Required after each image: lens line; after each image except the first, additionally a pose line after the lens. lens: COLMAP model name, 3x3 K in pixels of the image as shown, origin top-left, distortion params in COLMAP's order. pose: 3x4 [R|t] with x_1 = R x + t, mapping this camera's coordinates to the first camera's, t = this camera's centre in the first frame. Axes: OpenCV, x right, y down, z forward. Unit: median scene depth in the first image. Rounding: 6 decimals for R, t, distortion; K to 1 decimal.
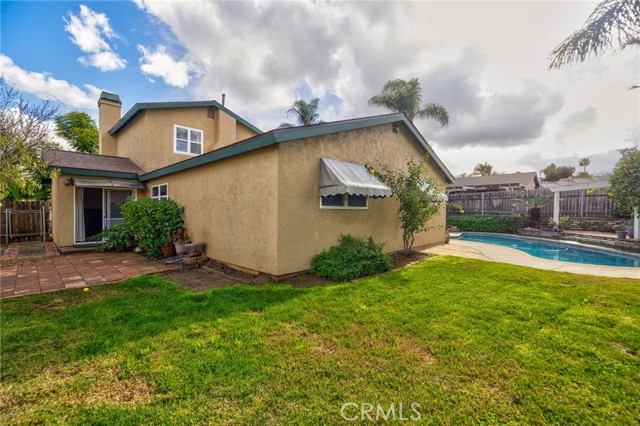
lens RADIAL K [[273.9, 0, 323.1], [0, 273.9, 209.9], [0, 0, 1]] dist [0.001434, -0.001164]
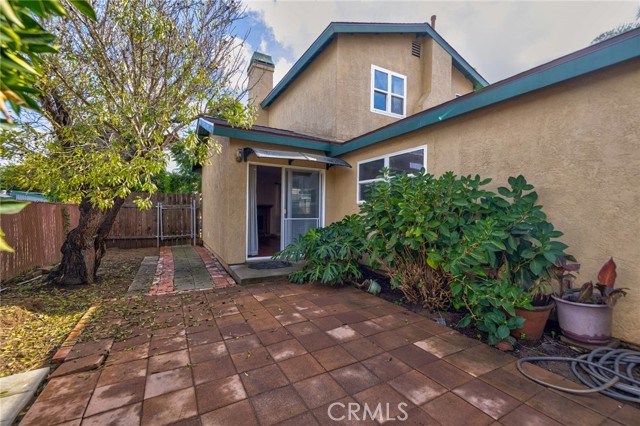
lens RADIAL K [[273.9, 0, 319.2], [0, 273.9, 215.6], [0, 0, 1]] dist [0.001434, -0.001164]
pose [[0.949933, 0.019303, -0.311857, -0.457680], [-0.014995, 0.999756, 0.016205, 0.012487], [0.312094, -0.010717, 0.949991, 0.385779]]
